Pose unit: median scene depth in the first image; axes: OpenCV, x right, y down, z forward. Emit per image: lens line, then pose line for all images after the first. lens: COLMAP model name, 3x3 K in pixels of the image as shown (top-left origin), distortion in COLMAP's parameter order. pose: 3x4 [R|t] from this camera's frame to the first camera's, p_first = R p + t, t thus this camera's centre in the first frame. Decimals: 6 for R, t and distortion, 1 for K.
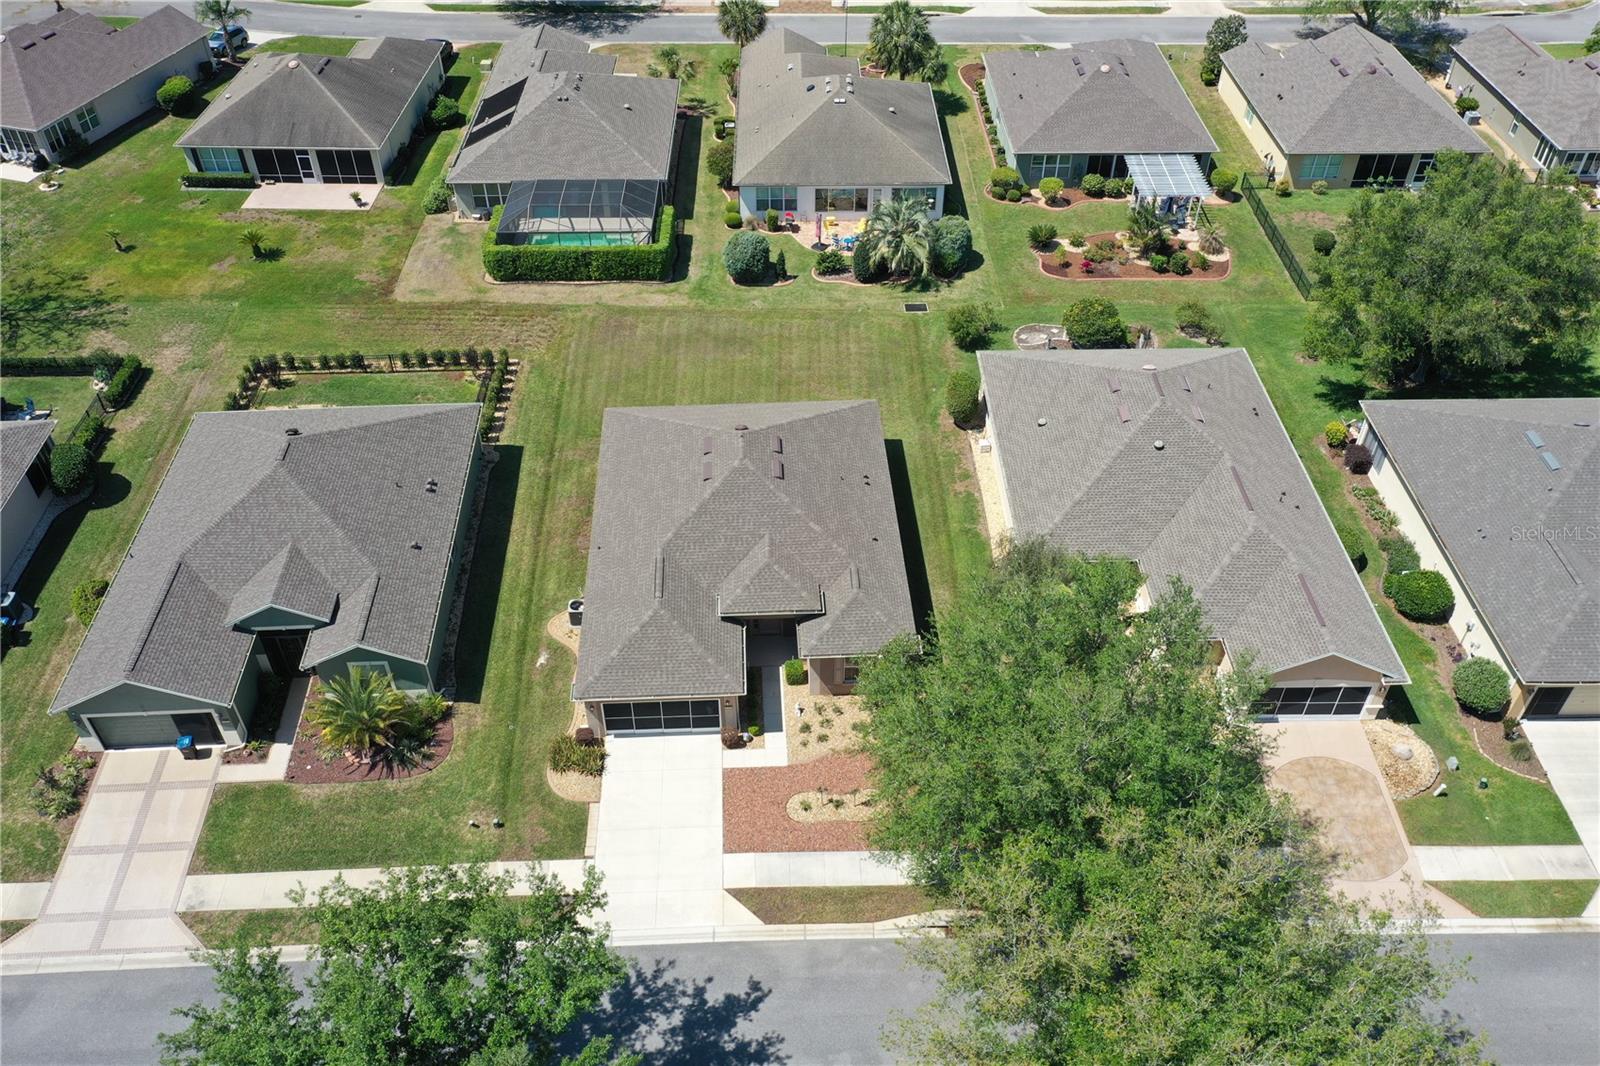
lens RADIAL K [[1266.3, 0, 795.0], [0, 1266.3, 527.8], [0, 0, 1]] dist [0.000316, 0.001724]
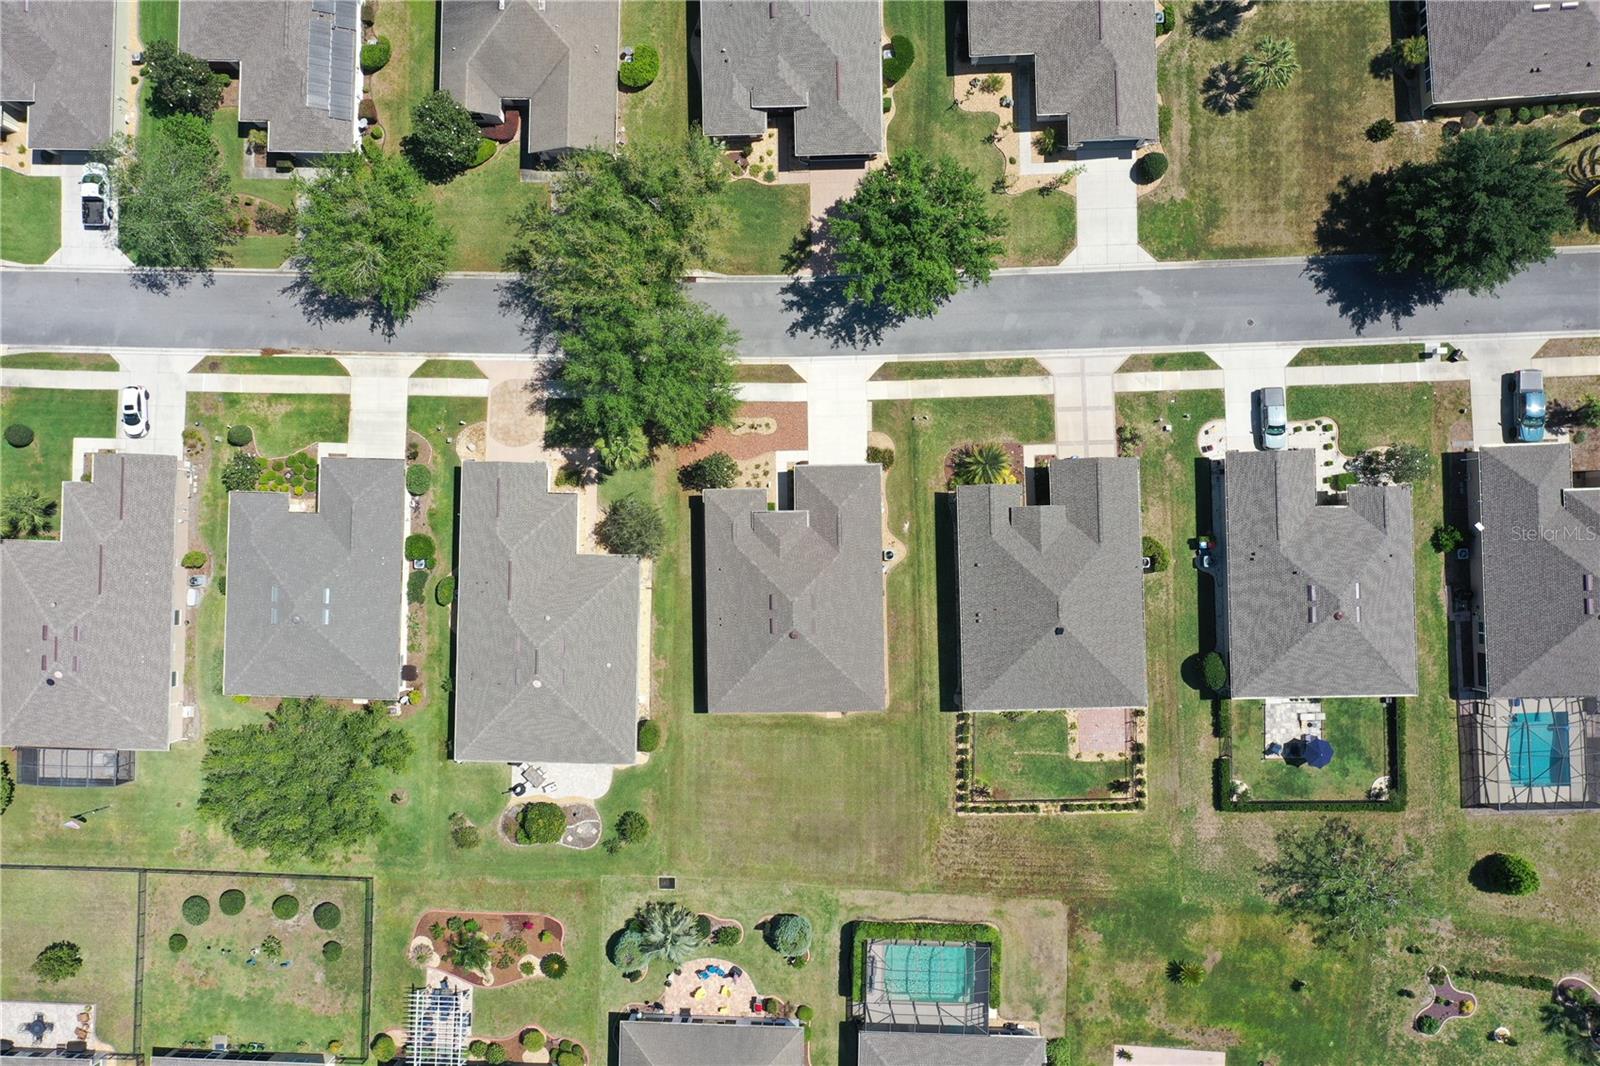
lens RADIAL K [[1266.3, 0, 804.3], [0, 1266.3, 516.9], [0, 0, 1]] dist [0.000316, 0.001724]
pose [[-0.999021, -0.032582, 0.029909, -0.107379], [0.043890, -0.646857, 0.761347, -1.328140], [-0.005459, 0.761915, 0.647654, -0.211962]]
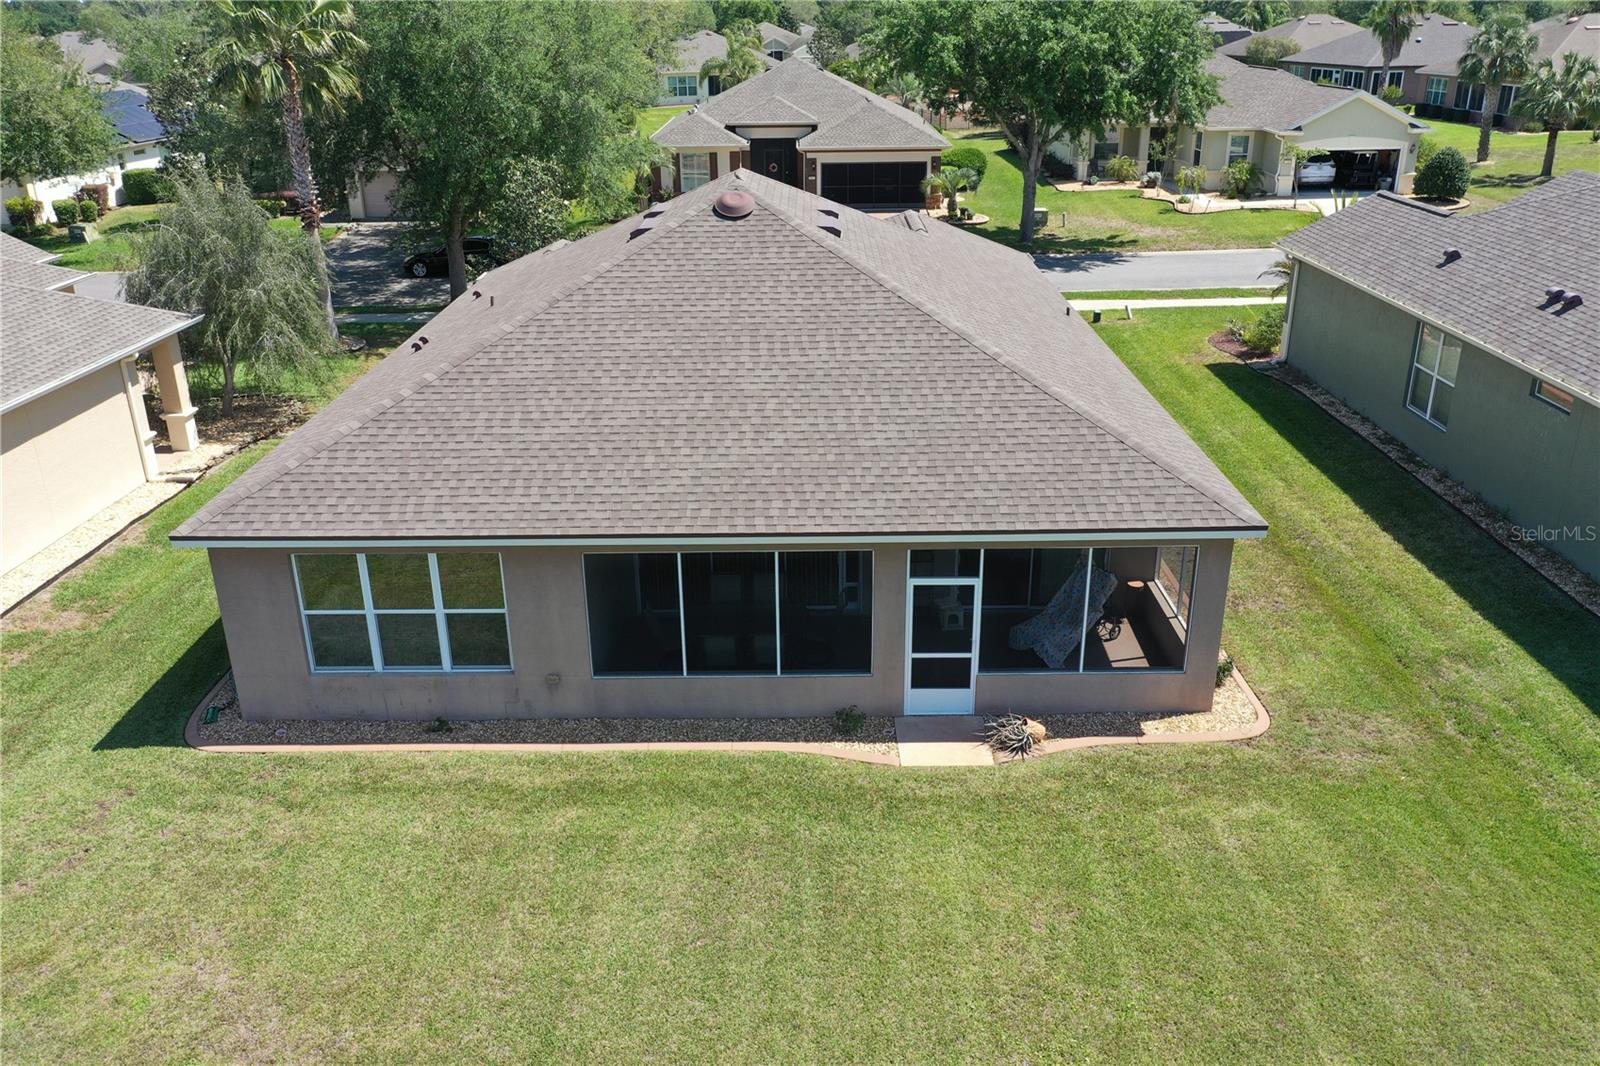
lens RADIAL K [[1266.3, 0, 797.2], [0, 1266.3, 532.2], [0, 0, 1]] dist [0.000316, 0.001724]
pose [[-0.998153, -0.005170, 0.060528, -0.087324], [0.052136, 0.438511, 0.897212, -0.379063], [-0.031181, 0.898711, -0.437432, 1.317838]]
